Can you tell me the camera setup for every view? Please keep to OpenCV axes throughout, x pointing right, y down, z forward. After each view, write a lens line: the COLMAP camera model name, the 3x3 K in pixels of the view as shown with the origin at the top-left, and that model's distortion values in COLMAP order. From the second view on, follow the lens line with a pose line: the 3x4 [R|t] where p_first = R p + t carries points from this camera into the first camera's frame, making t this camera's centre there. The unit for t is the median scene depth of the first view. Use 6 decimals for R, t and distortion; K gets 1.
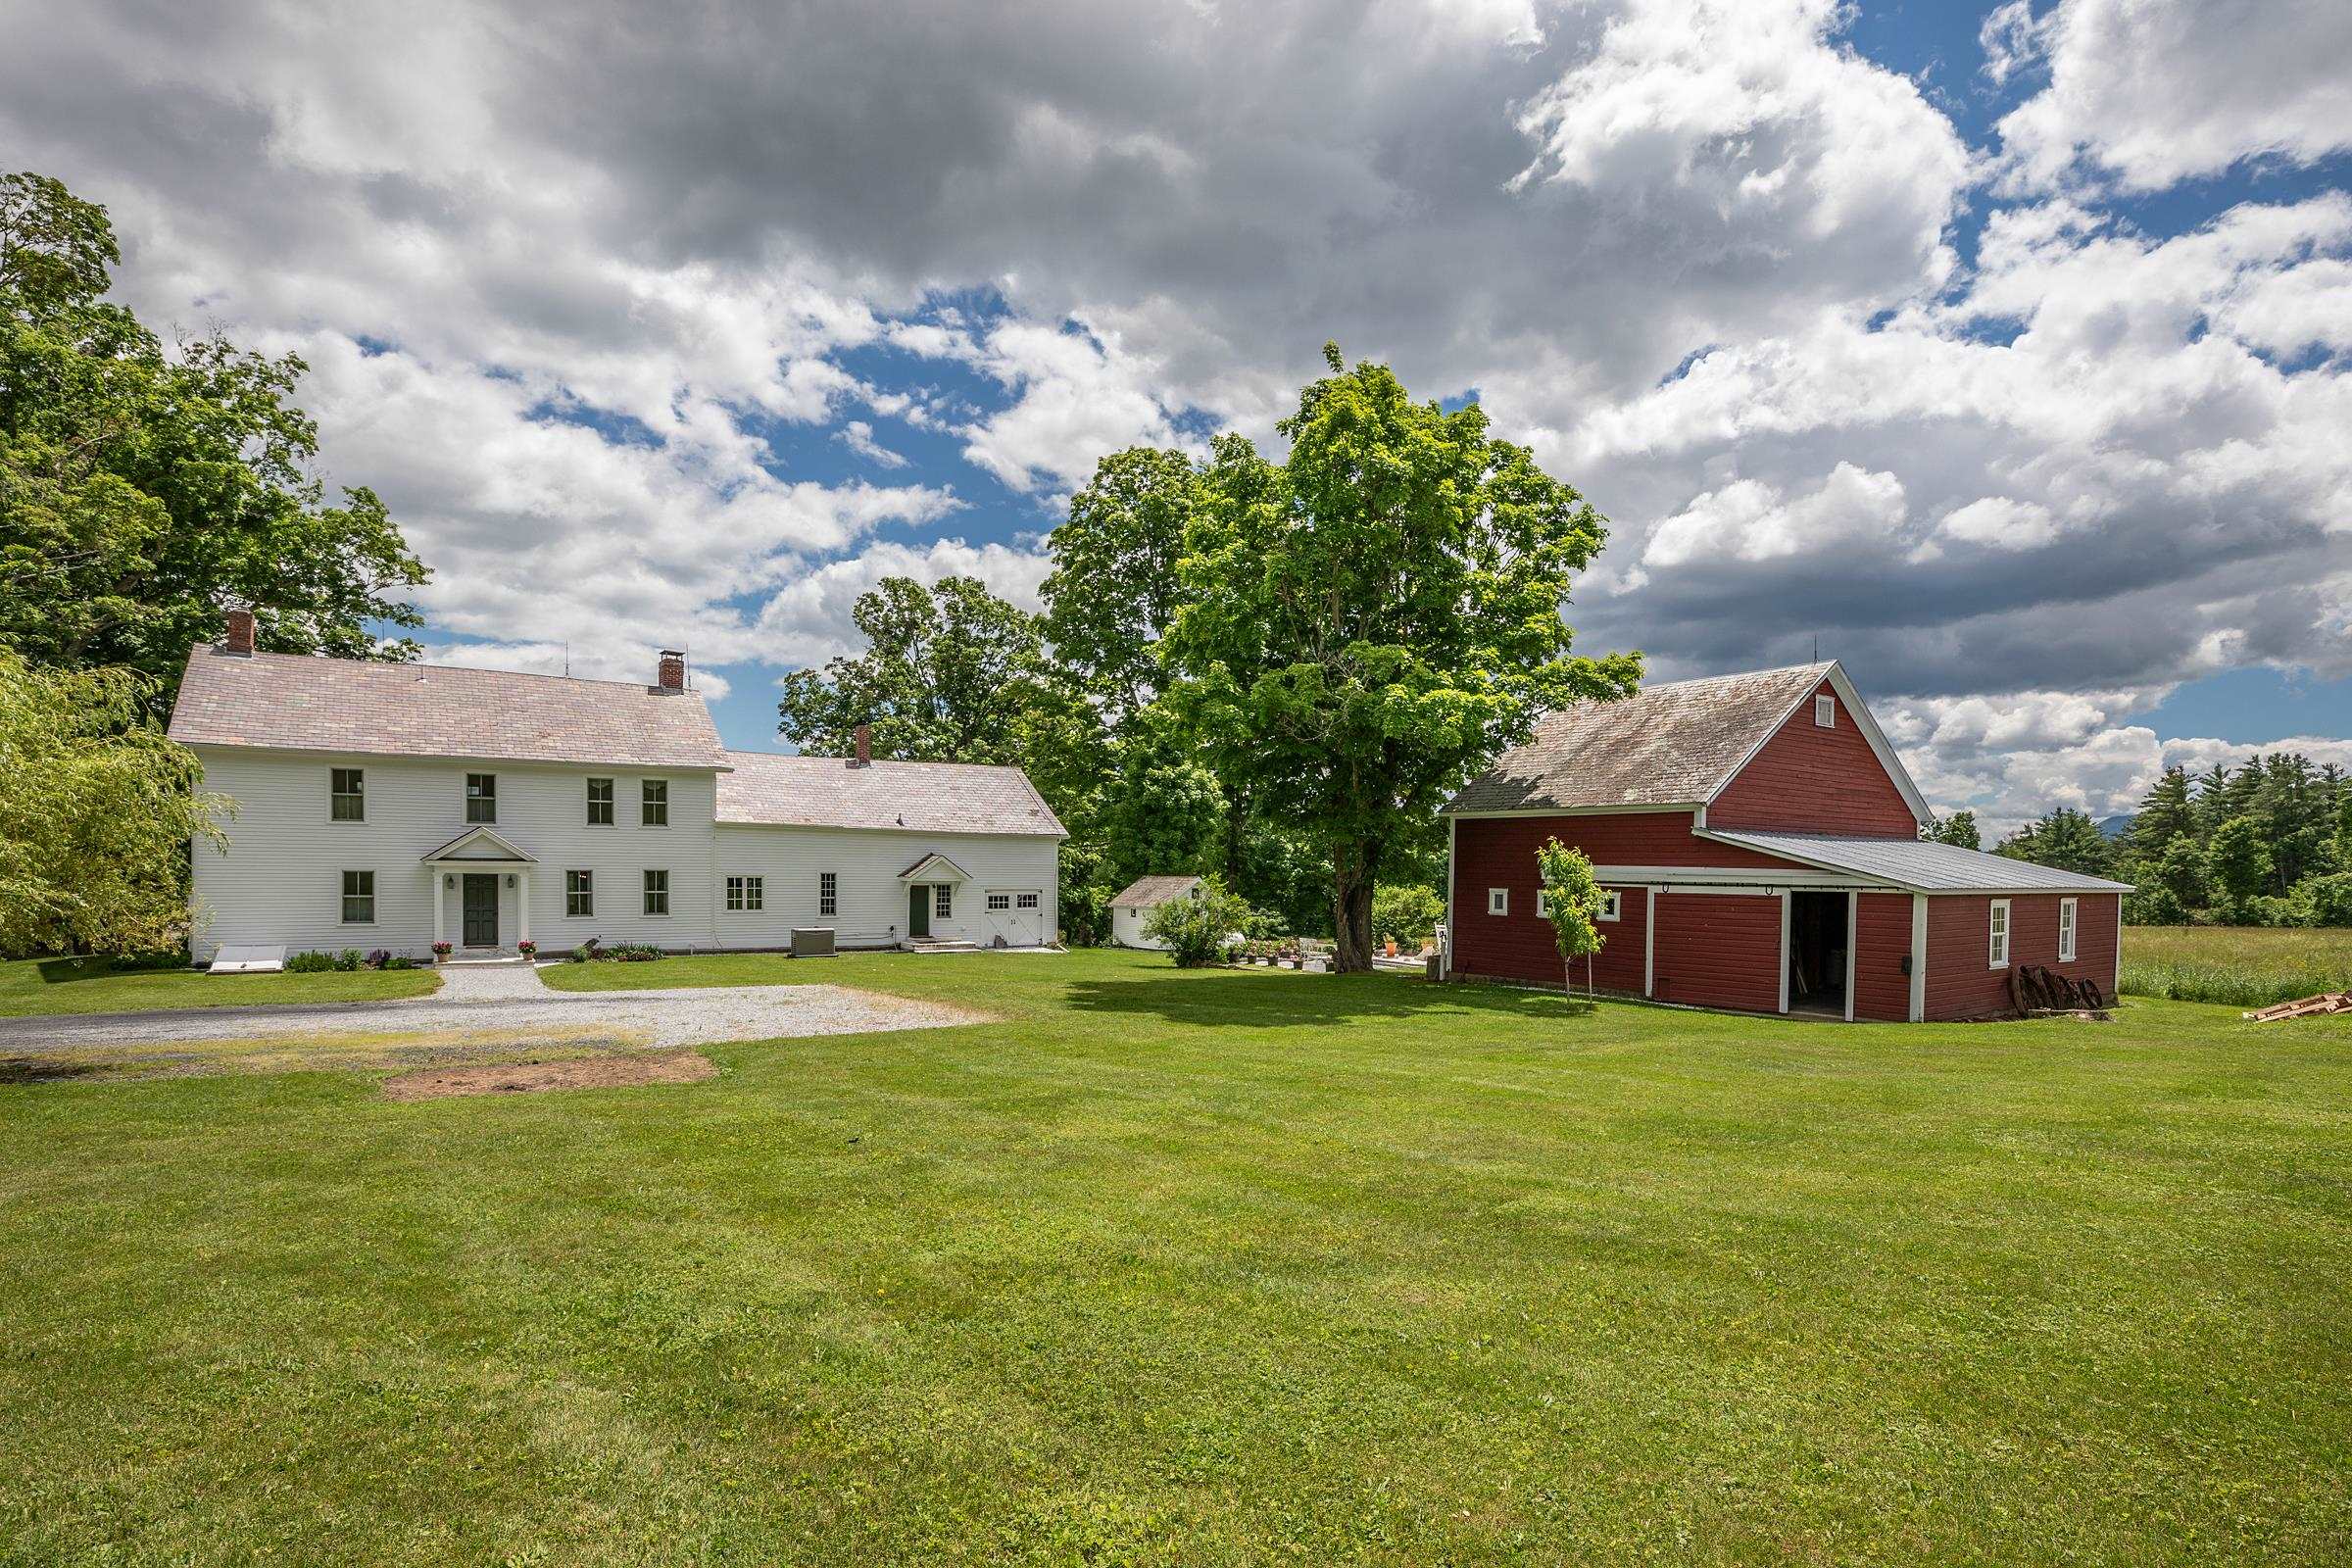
lens RADIAL K [[1172.6, 0, 1186.4], [0, 1172.6, 862.1], [0, 0, 1]] dist [-0.036743, -0.000330]
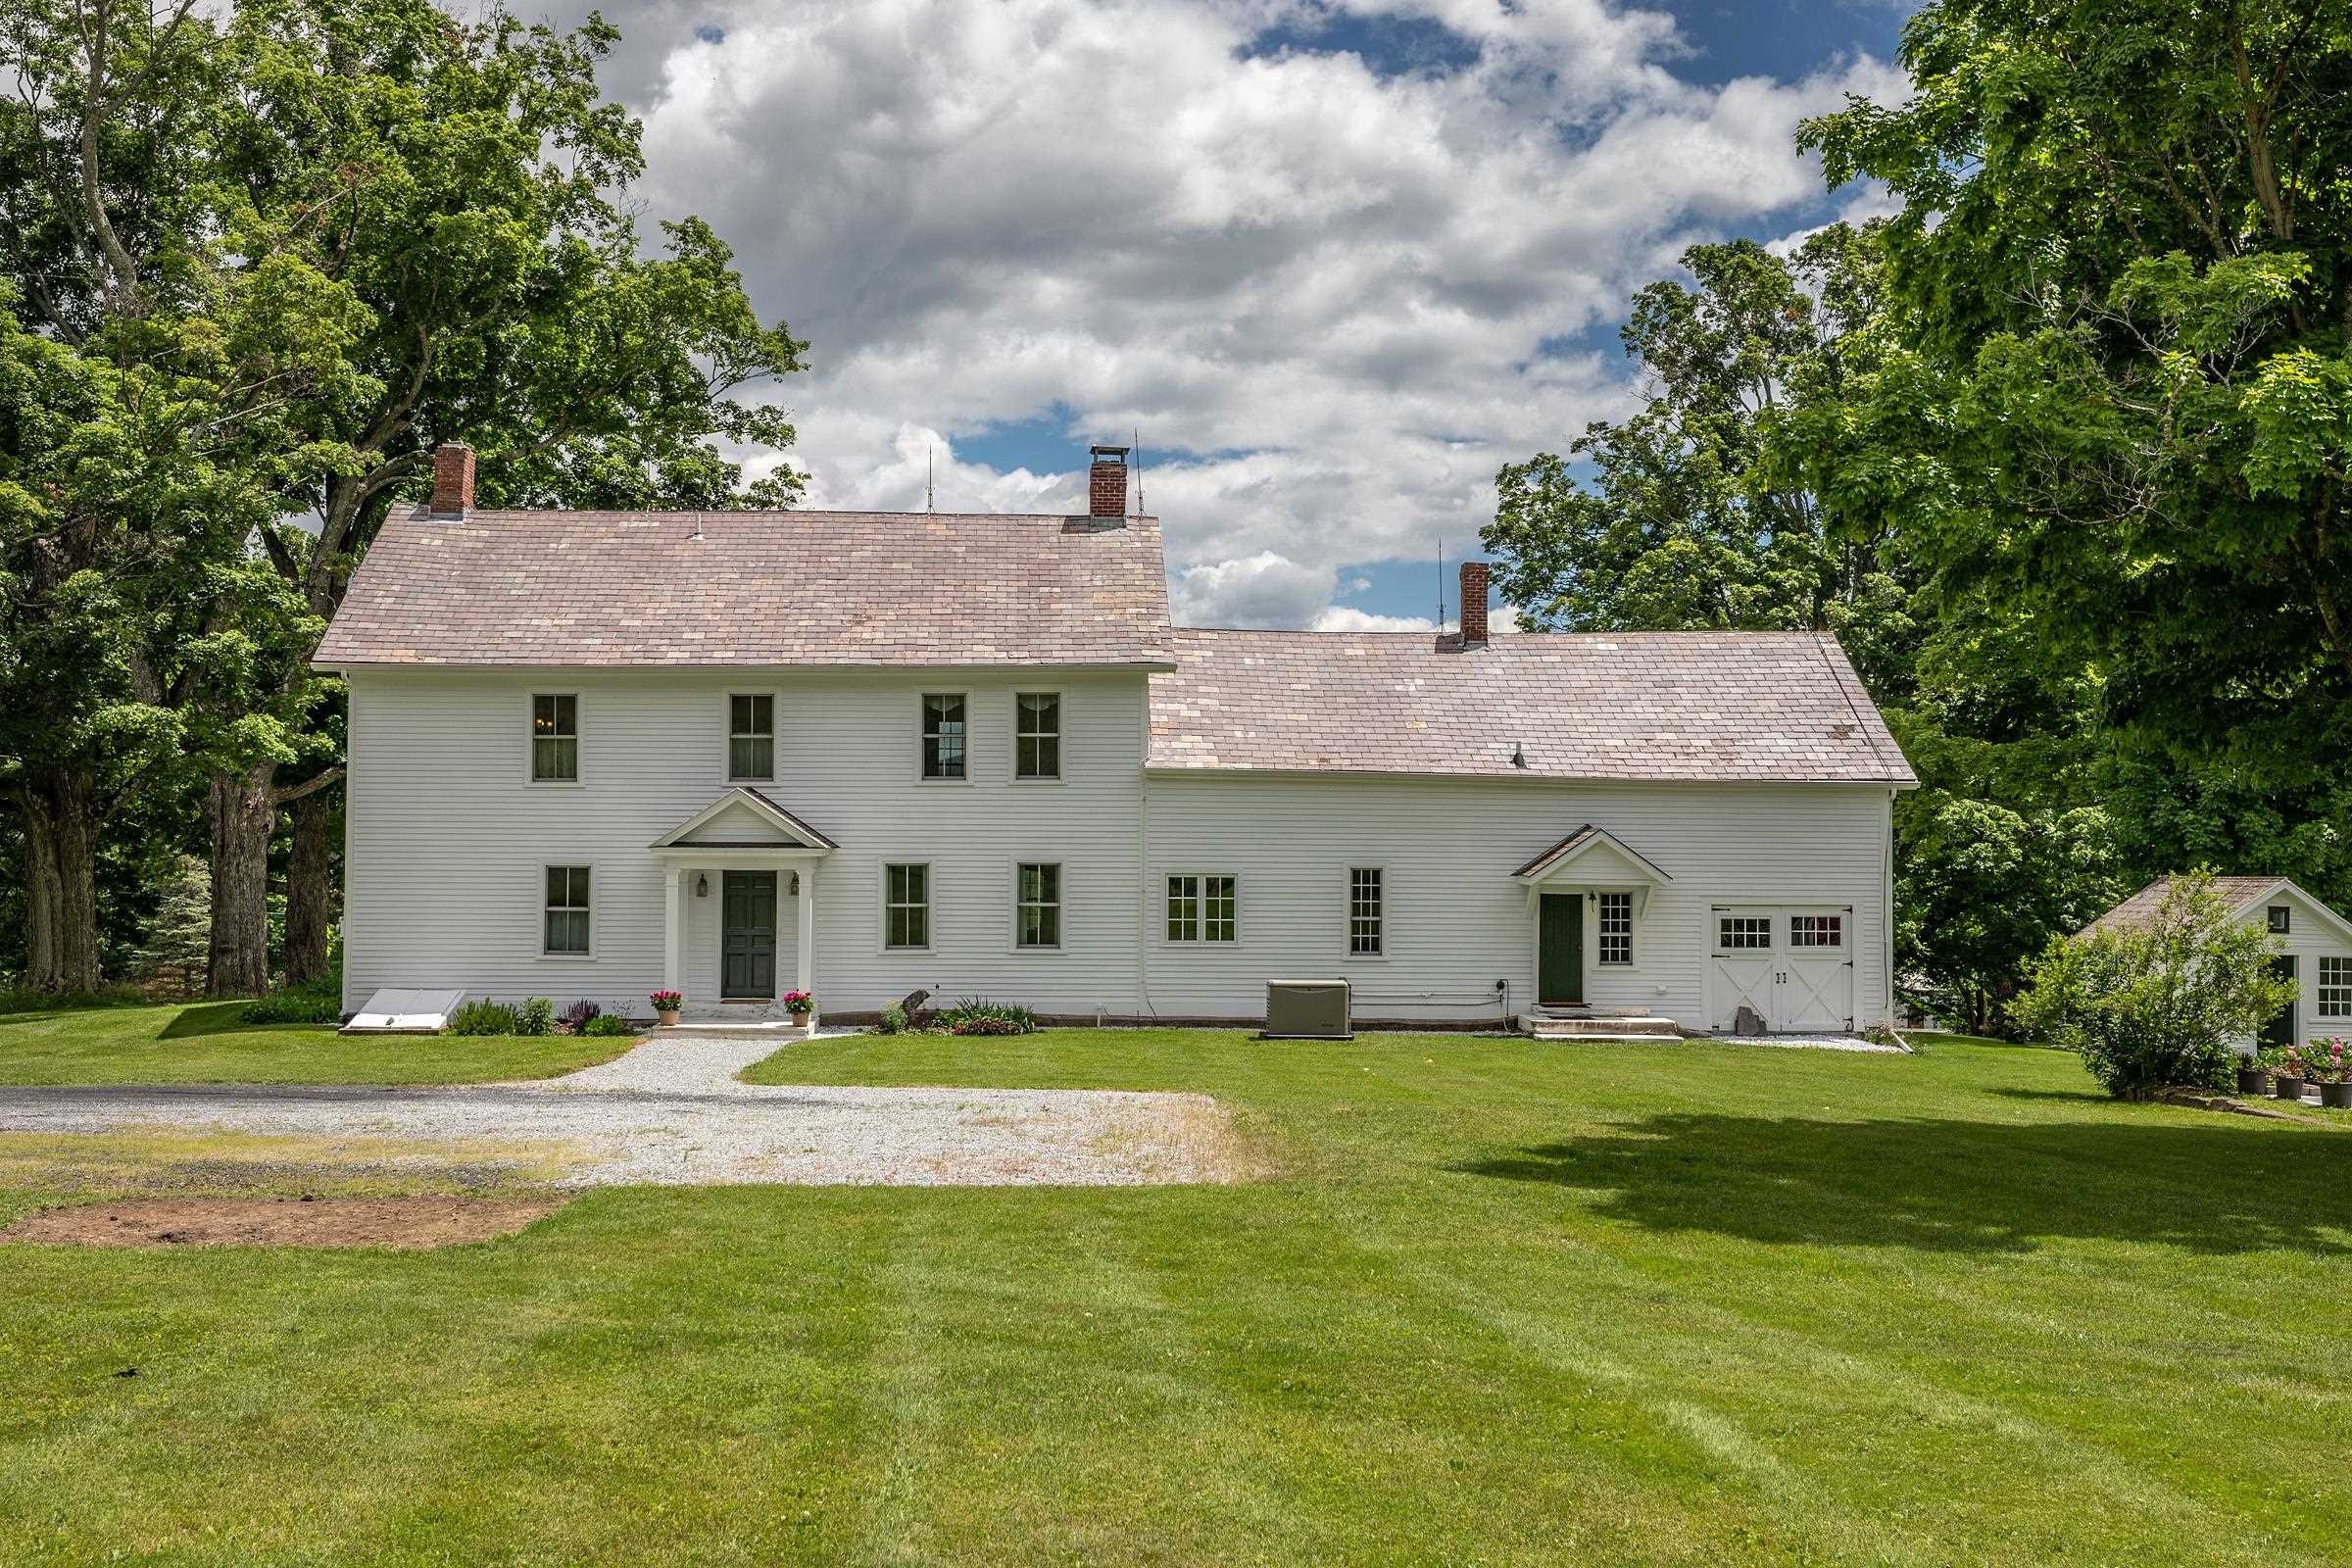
lens RADIAL K [[2363.7, 0, 1176.0], [0, 2363.7, 784.0], [0, 0, 1]] dist [0.049591, -0.315373]
pose [[0.829581, -0.019422, -0.558049, 0.176925], [0.006360, 0.999659, -0.025337, -0.001270], [0.558351, 0.017470, 0.829421, 0.133107]]
